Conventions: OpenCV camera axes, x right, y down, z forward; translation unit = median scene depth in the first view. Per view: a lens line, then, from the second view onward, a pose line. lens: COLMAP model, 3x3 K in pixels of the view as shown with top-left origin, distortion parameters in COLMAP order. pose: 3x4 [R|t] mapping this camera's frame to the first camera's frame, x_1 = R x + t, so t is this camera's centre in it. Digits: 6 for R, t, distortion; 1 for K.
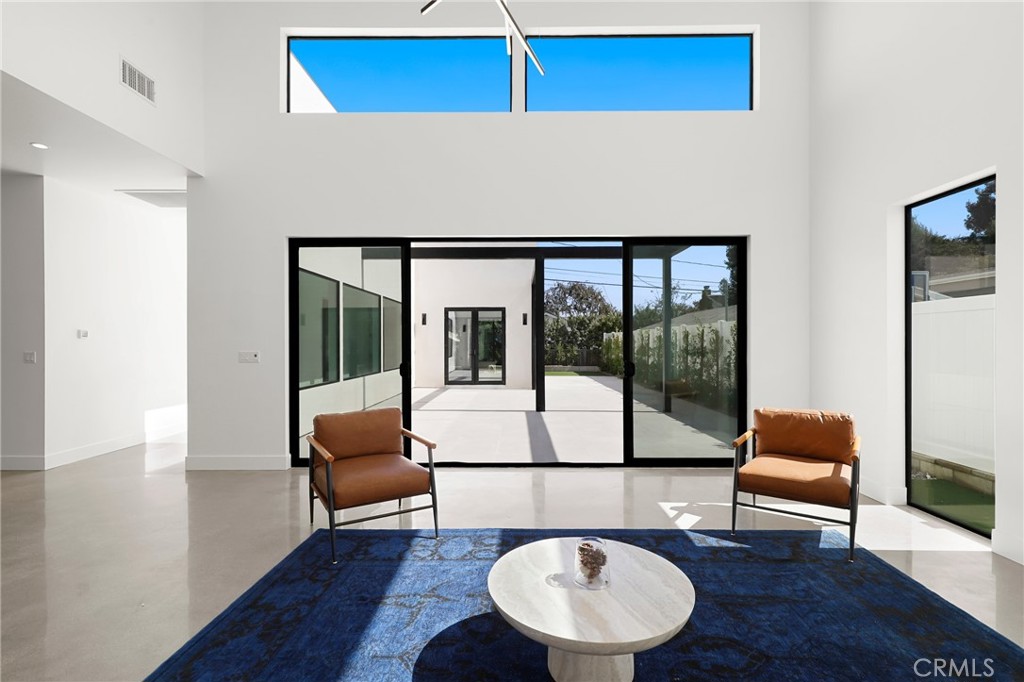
lens RADIAL K [[471.6, 0, 509.7], [0, 471.6, 343.9], [0, 0, 1]] dist [0.007859, 0.000637]
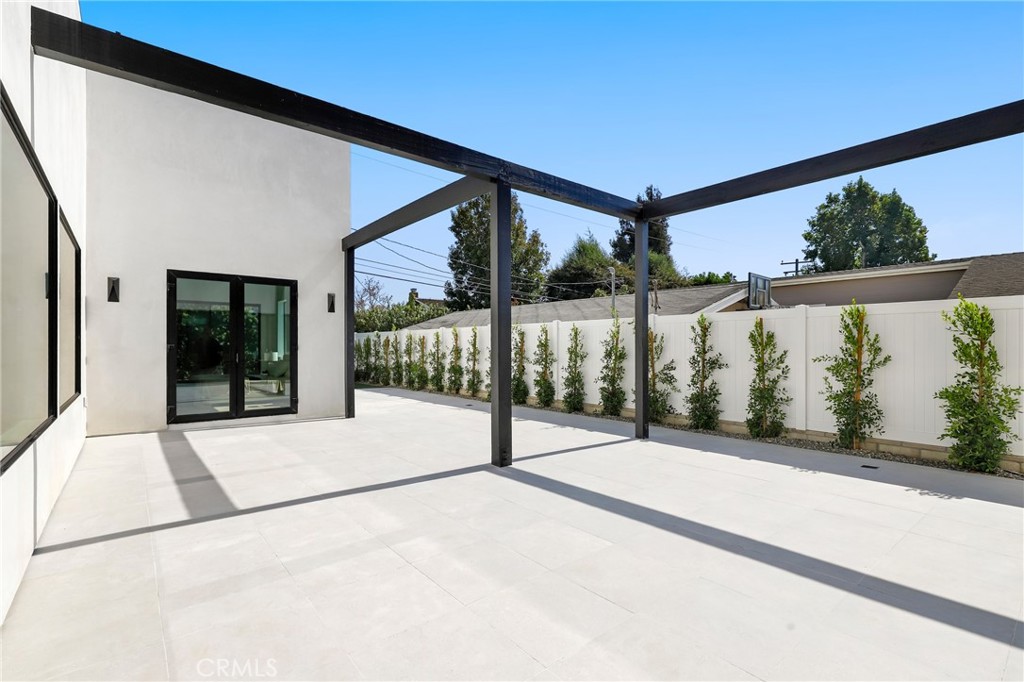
lens RADIAL K [[471.6, 0, 514.0], [0, 471.6, 347.7], [0, 0, 1]] dist [0.007859, 0.000637]
pose [[0.763805, -0.000783, 0.645447, -0.181712], [0.001895, 0.999998, -0.001029, 0.006490], [-0.645444, 0.002010, 0.763805, 0.379357]]
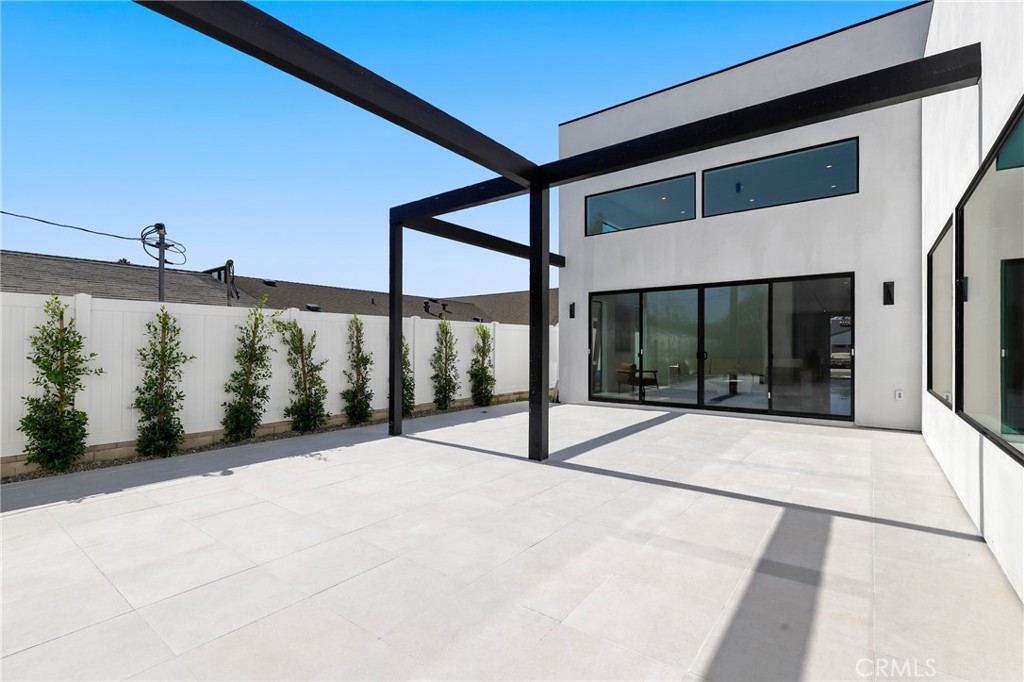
lens RADIAL K [[471.6, 0, 518.0], [0, 471.6, 343.7], [0, 0, 1]] dist [0.007859, 0.000637]
pose [[-0.809967, 0.005328, 0.586451, -0.163791], [0.003428, 0.999985, -0.004351, 0.005730], [-0.586466, -0.001514, -0.809973, 0.958489]]
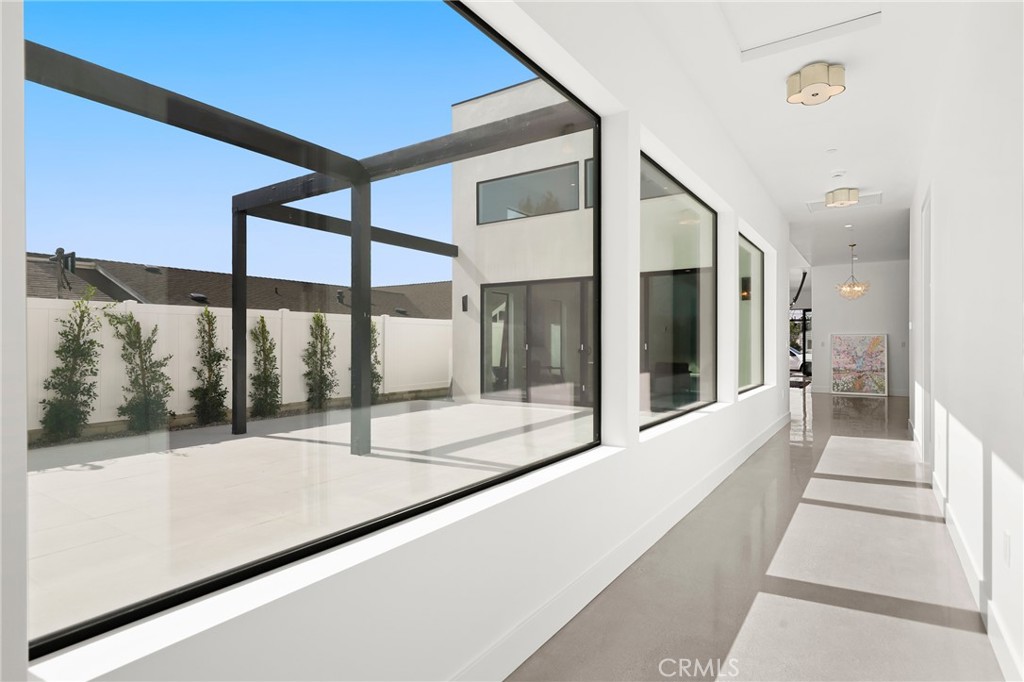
lens RADIAL K [[541.2, 0, 521.5], [0, 541.2, 340.6], [0, 0, 1]] dist [0.004575, -0.000189]
pose [[-0.843299, 0.002188, 0.537441, -0.292115], [0.002408, 0.999997, -0.000292, 0.006353], [-0.537440, 0.001049, -0.843301, 0.939527]]
